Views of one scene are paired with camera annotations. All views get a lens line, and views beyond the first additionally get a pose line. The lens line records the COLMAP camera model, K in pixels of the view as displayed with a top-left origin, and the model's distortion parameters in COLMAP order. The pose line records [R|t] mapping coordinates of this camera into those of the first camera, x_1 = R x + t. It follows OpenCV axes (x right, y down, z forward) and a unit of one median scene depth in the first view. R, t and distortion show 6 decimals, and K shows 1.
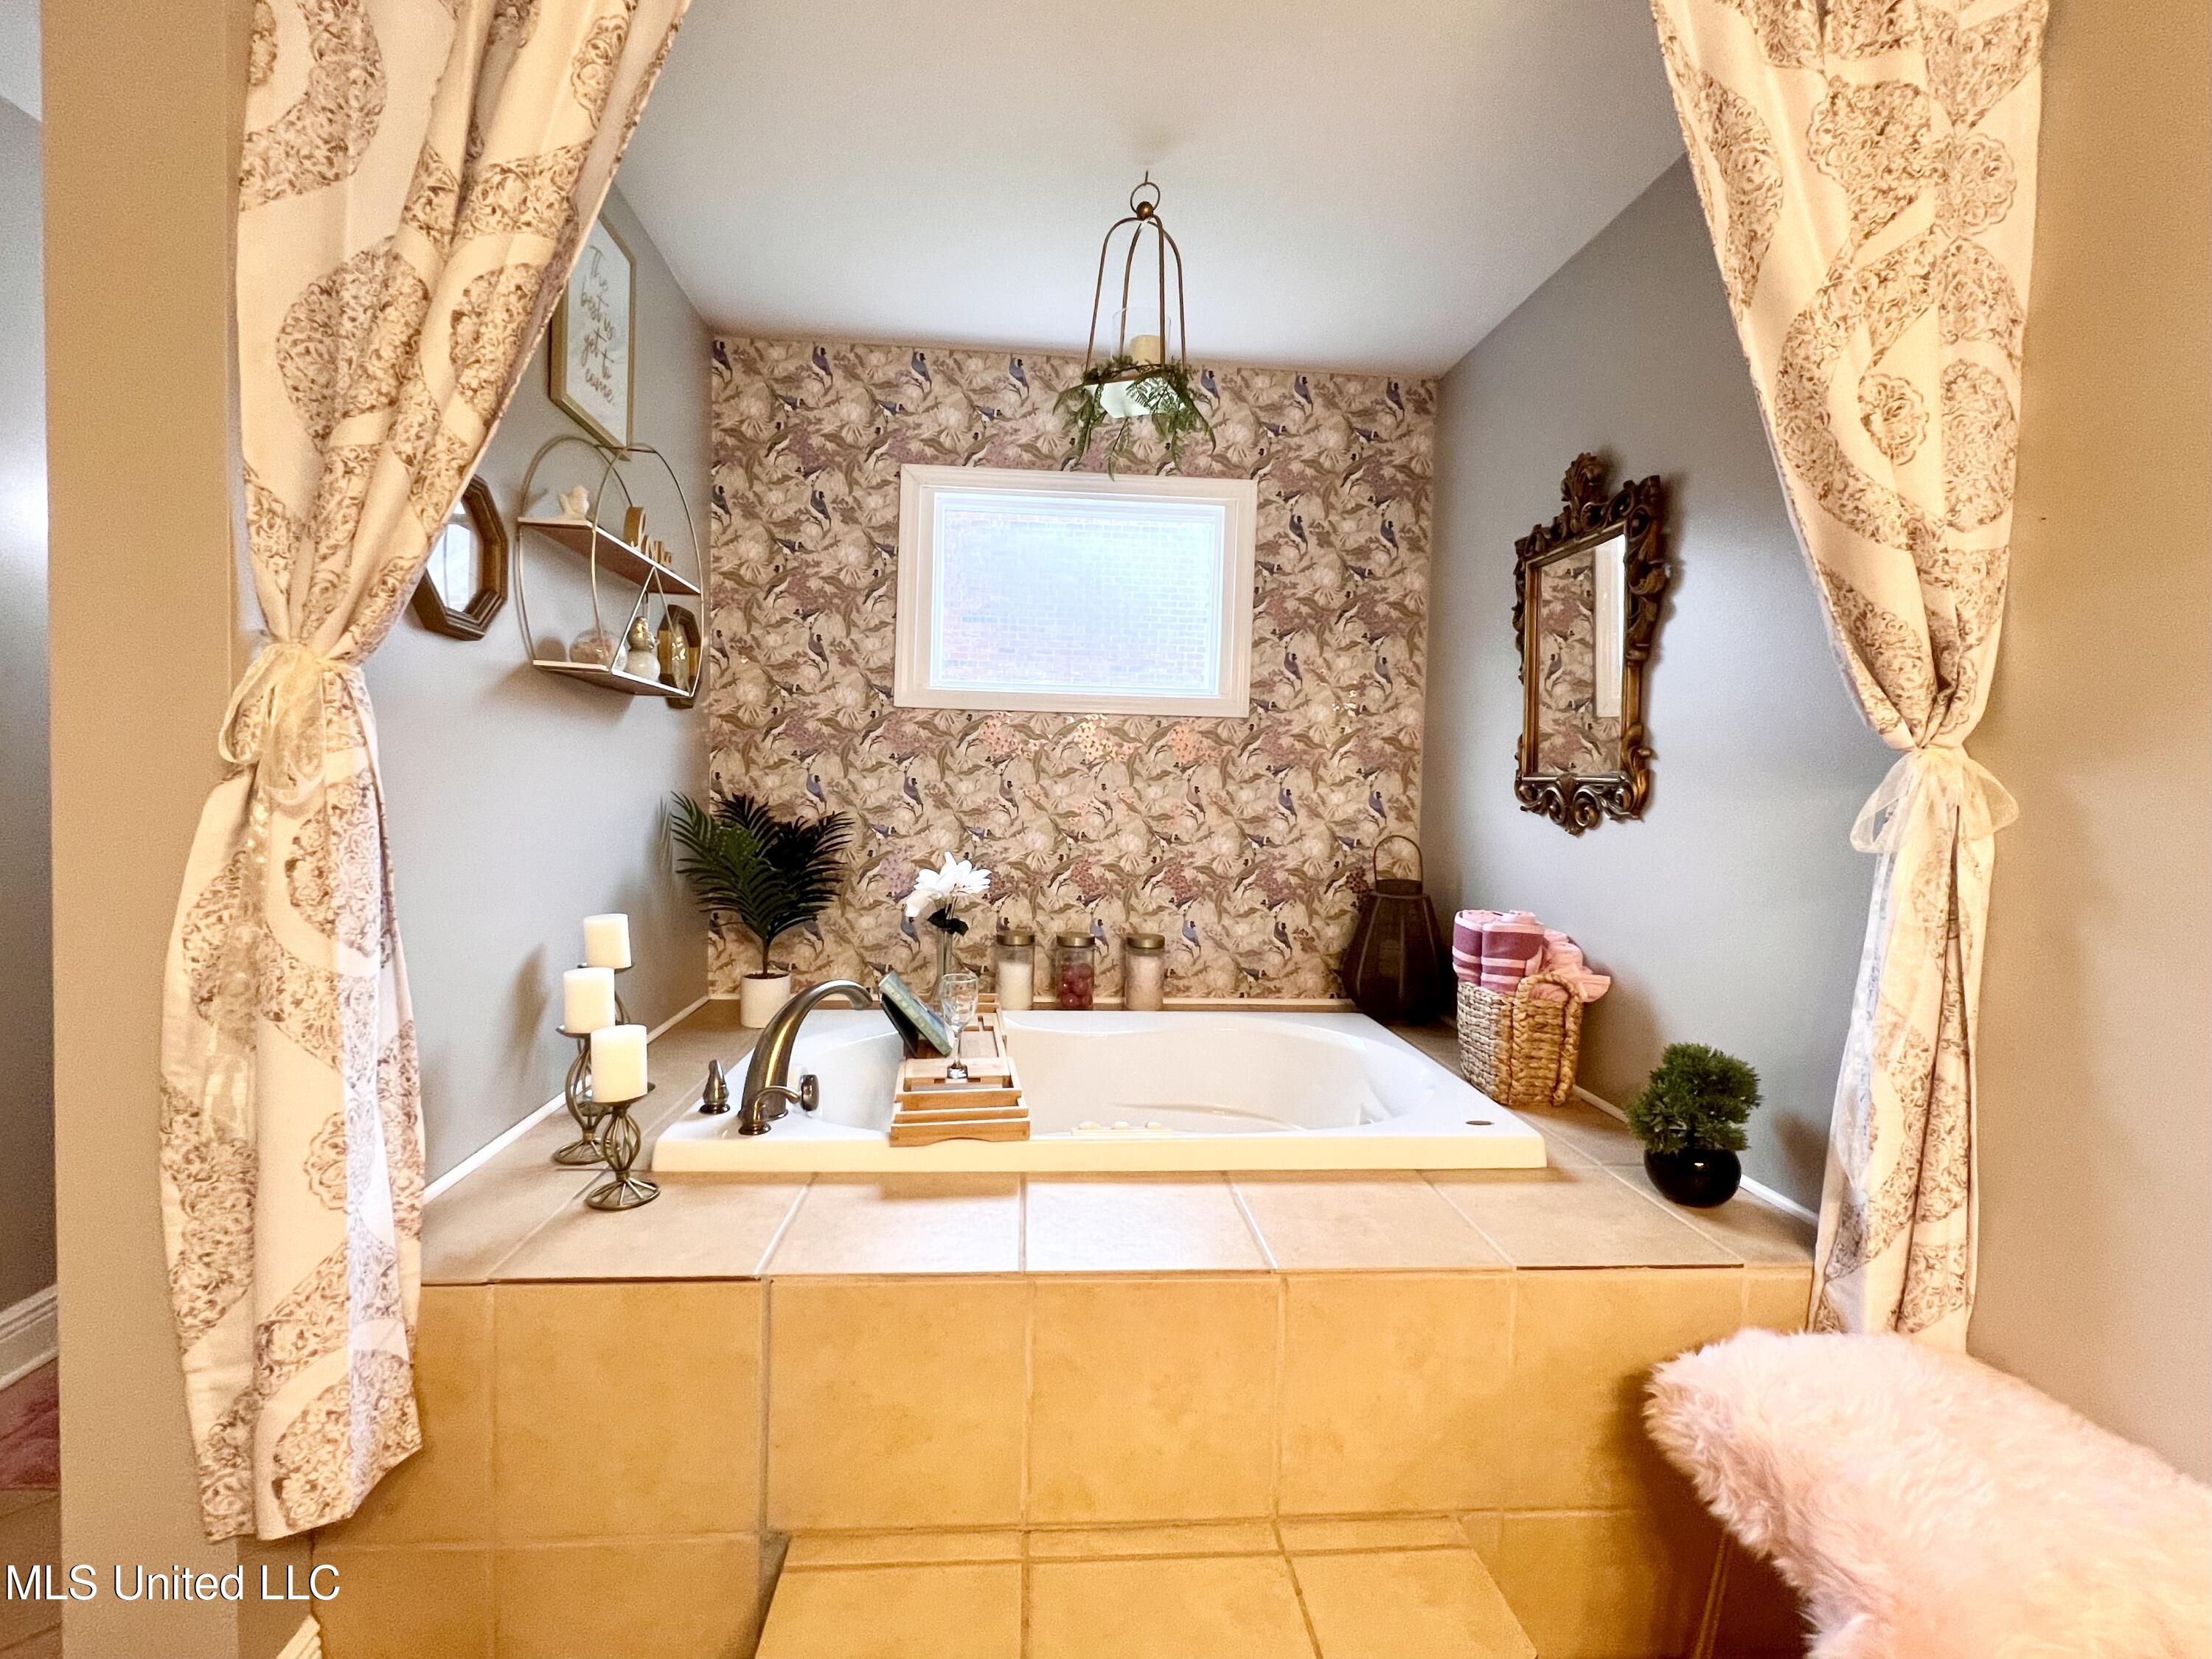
lens RADIAL K [[937.9, 0, 1102.3], [0, 937.9, 823.2], [0, 0, 1]] dist [-0.003875, 0.001456]
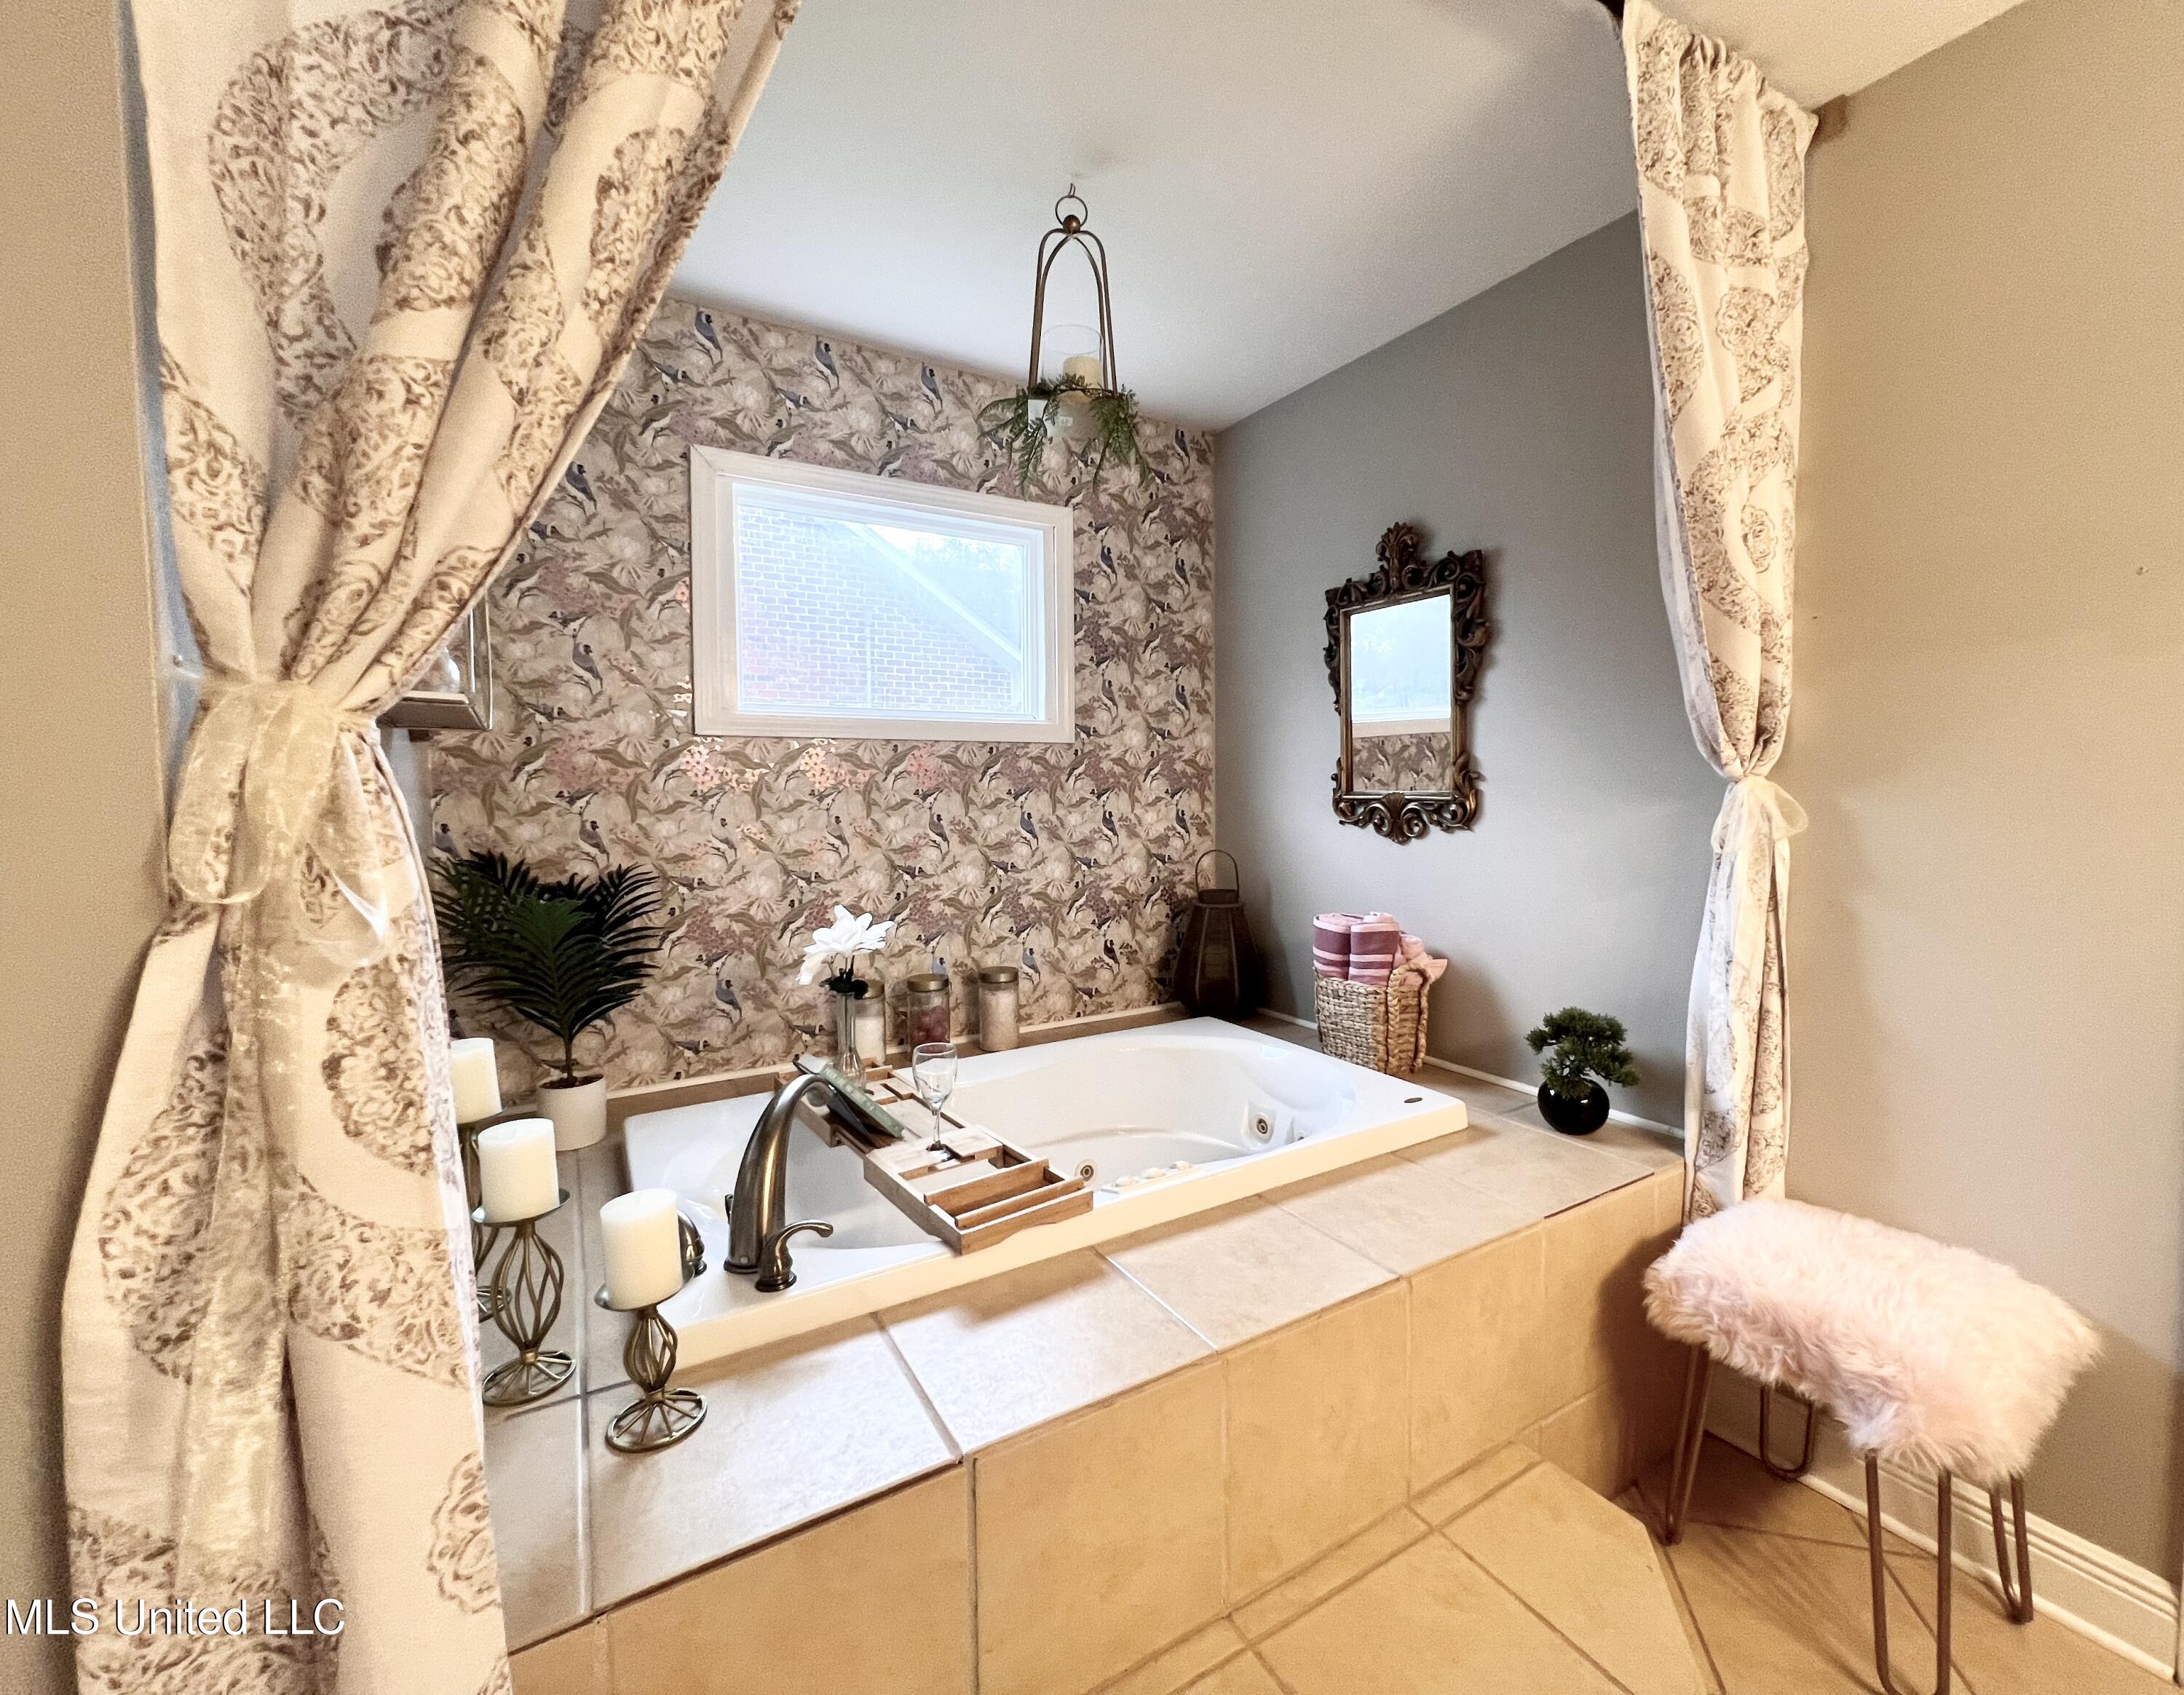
lens RADIAL K [[905.7, 0, 1126.8], [0, 905.7, 840.8], [0, 0, 1]] dist [-0.001208, -0.000108]
pose [[0.887862, -0.059520, 0.456244, -0.355596], [0.052322, 0.998226, 0.028406, -0.045364], [-0.457126, -0.001350, 0.889401, 0.143661]]
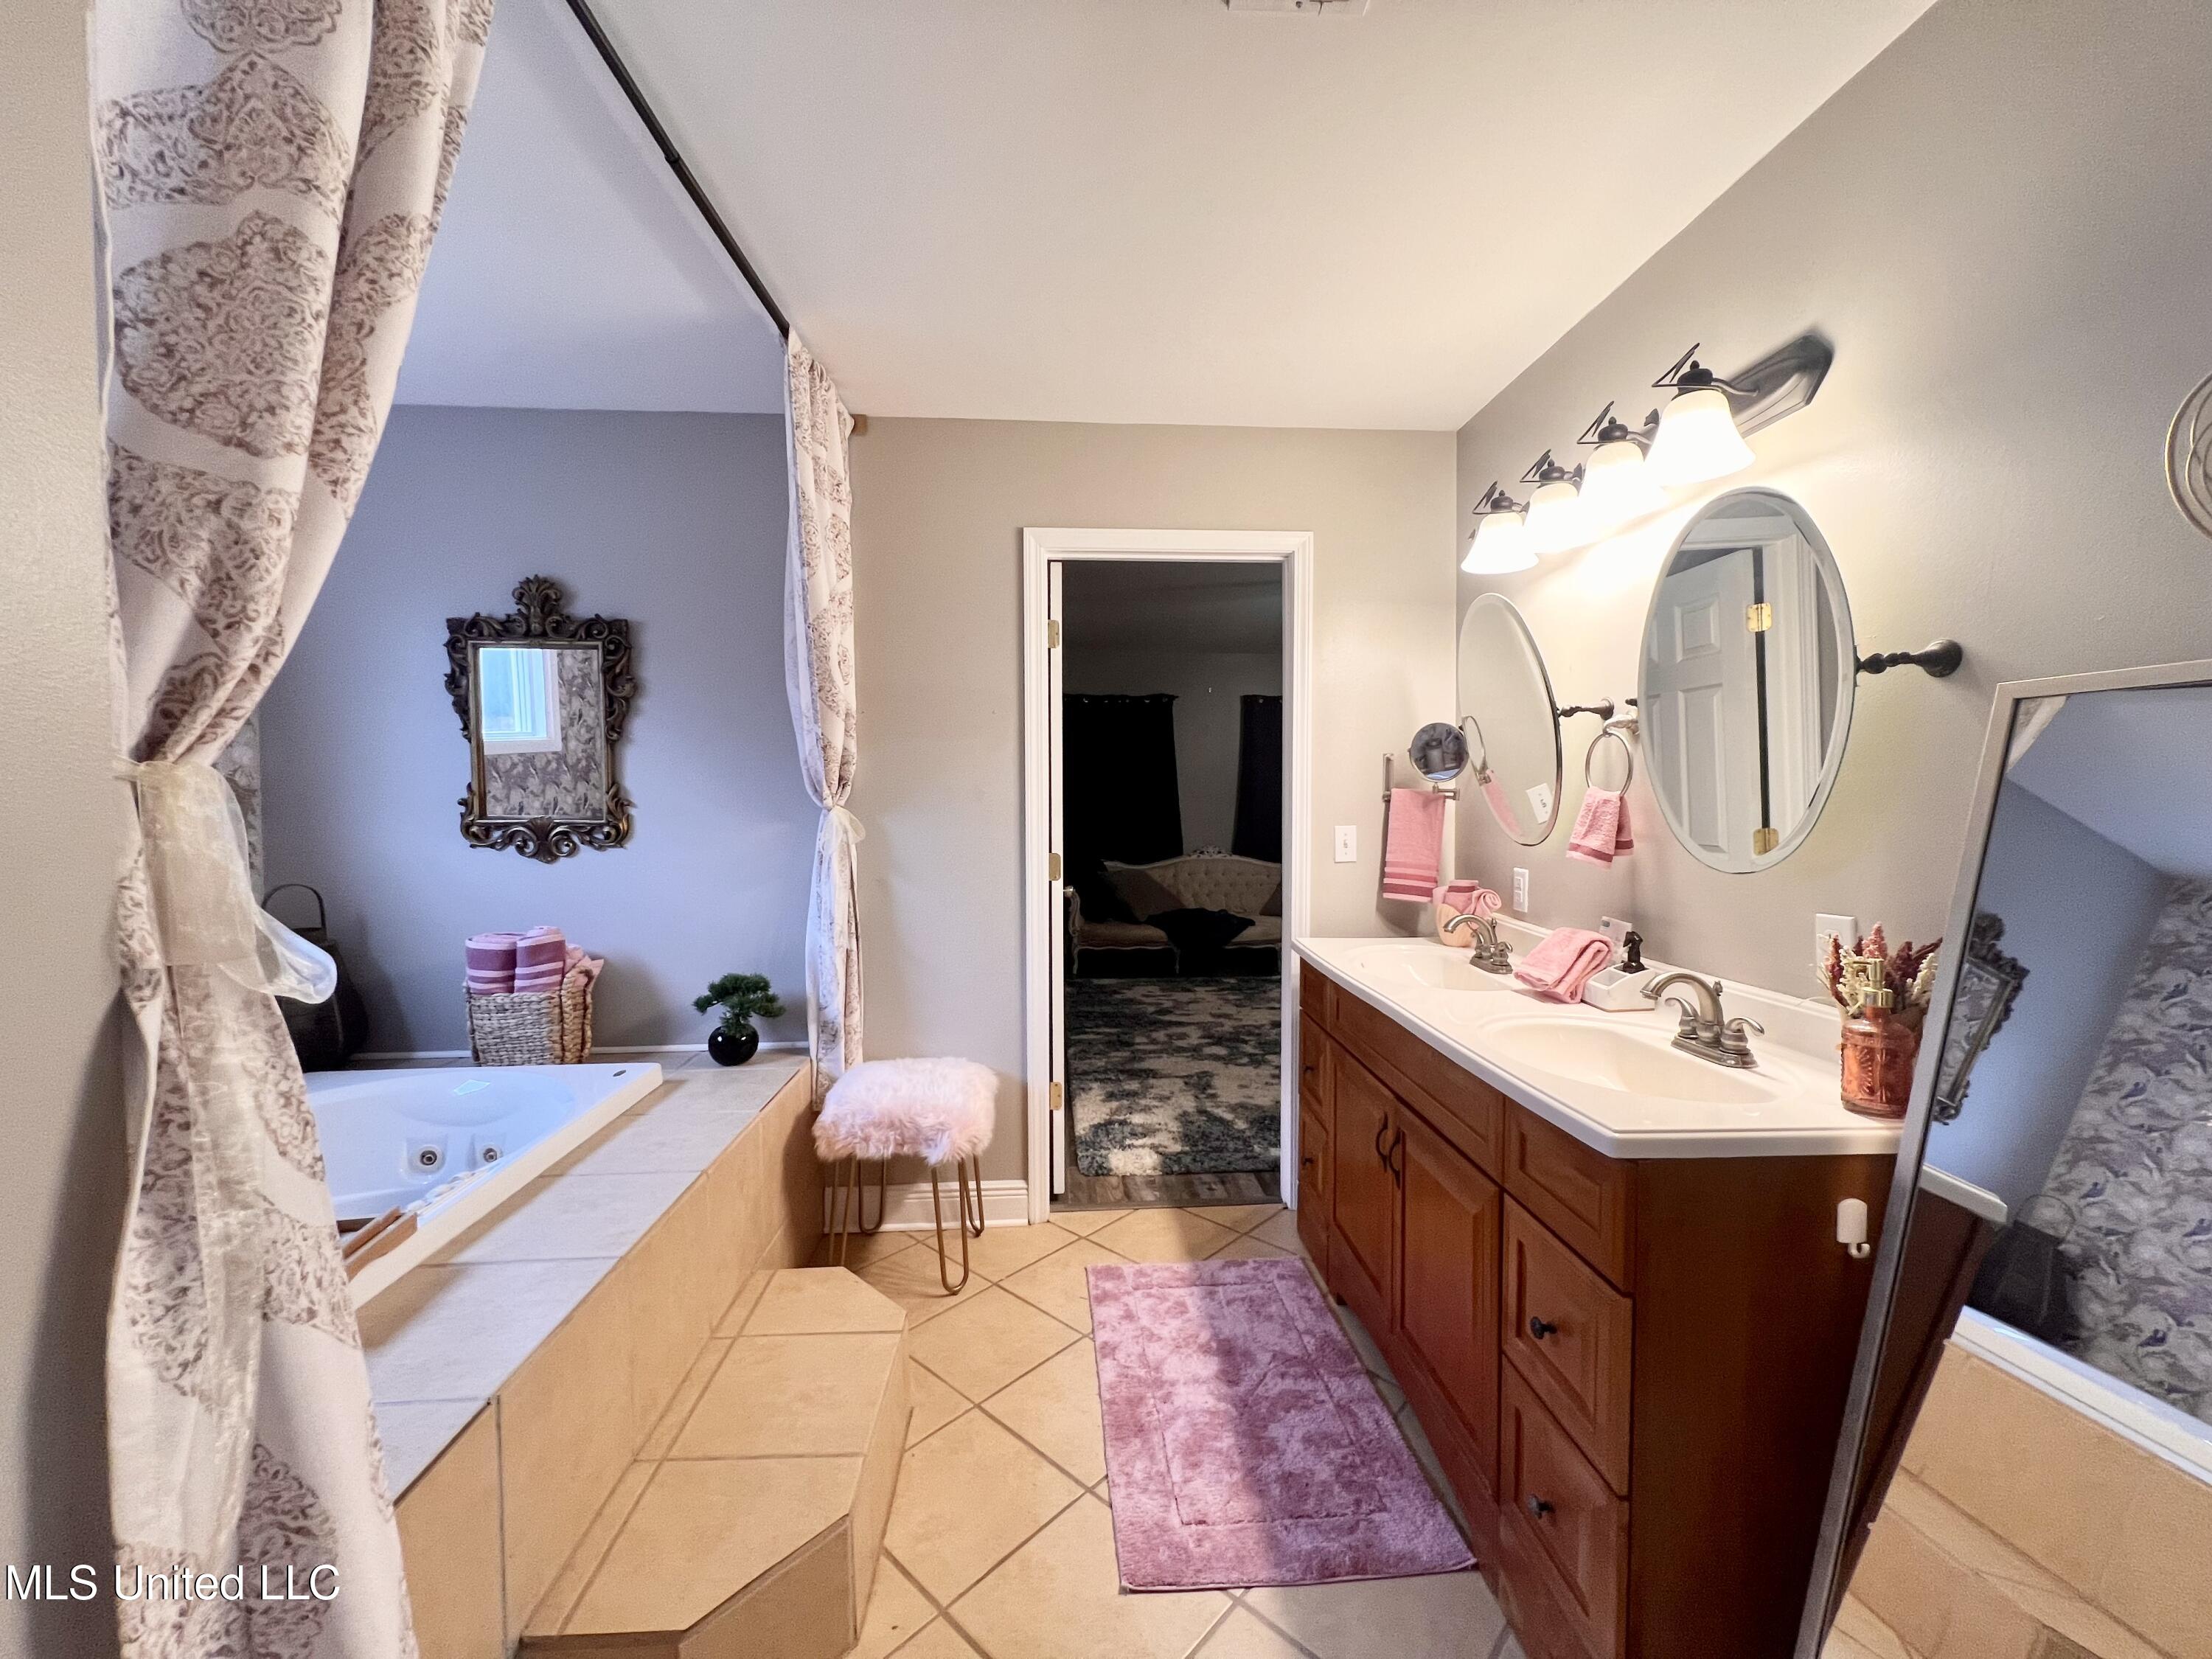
lens RADIAL K [[885.8, 0, 1100.5], [0, 885.8, 823.2], [0, 0, 1]] dist [-0.000843, 0.000038]
pose [[0.025031, -0.059550, 0.997911, -0.771115], [0.048568, 0.997118, 0.058284, -0.084083], [-0.998506, 0.047008, 0.027851, 0.197800]]
